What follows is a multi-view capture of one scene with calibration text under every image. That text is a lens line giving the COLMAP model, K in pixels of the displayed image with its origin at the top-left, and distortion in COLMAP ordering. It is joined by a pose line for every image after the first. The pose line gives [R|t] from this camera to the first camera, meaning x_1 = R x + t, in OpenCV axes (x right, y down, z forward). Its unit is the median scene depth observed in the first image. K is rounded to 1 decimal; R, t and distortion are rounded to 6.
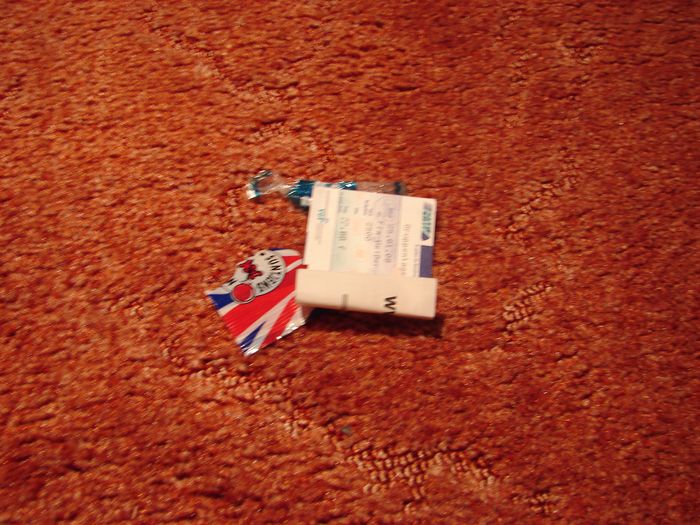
lens RADIAL K [[759.6, 0, 354.7], [0, 759.6, 264.9], [0, 0, 1]] dist [-0.143107, 0.000000]
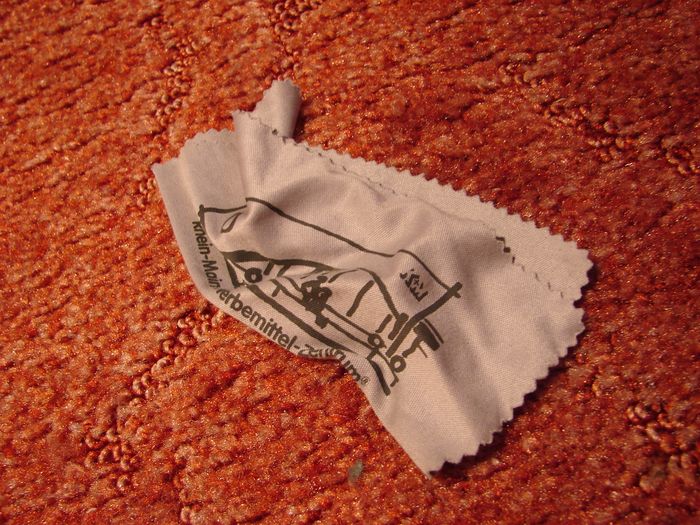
lens RADIAL K [[759.6, 0, 345.7], [0, 759.6, 261.9], [0, 0, 1]] dist [-0.143107, 0.000000]
pose [[0.961681, -0.210804, -0.175302, 0.489757], [0.231973, 0.966436, 0.110412, -0.187825], [0.146143, -0.146847, 0.978304, 0.517716]]
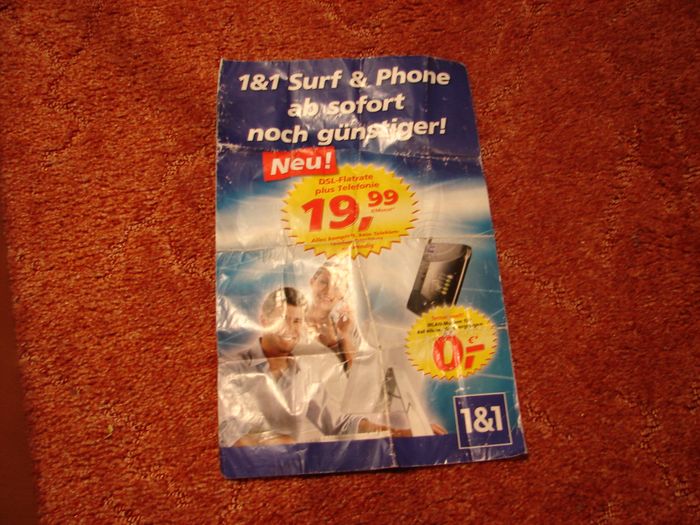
lens RADIAL K [[759.6, 0, 345.9], [0, 759.6, 259.6], [0, 0, 1]] dist [-0.143107, 0.000000]
pose [[0.999350, 0.033193, -0.014073, -0.130644], [-0.029372, 0.975931, 0.216092, -0.080906], [0.020907, -0.215538, 0.976272, -1.073415]]
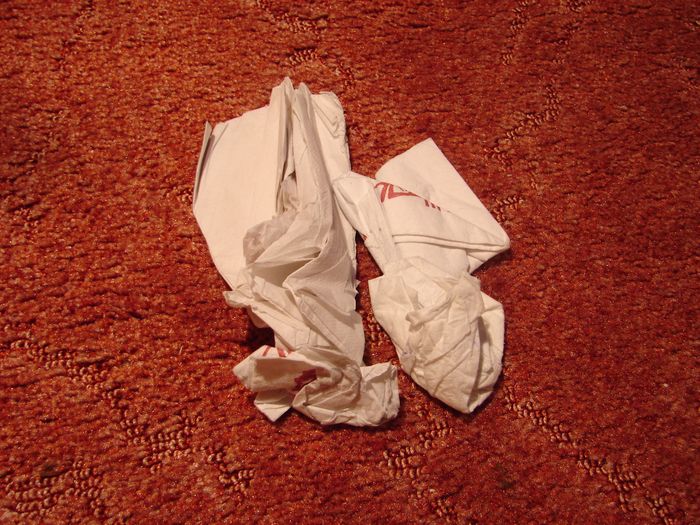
lens RADIAL K [[759.6, 0, 352.5], [0, 759.6, 258.8], [0, 0, 1]] dist [-0.143107, 0.000000]
pose [[0.997494, 0.064060, -0.030027, 0.025873], [-0.060670, 0.992857, 0.102732, 0.014250], [0.036394, -0.100653, 0.994256, -0.224167]]
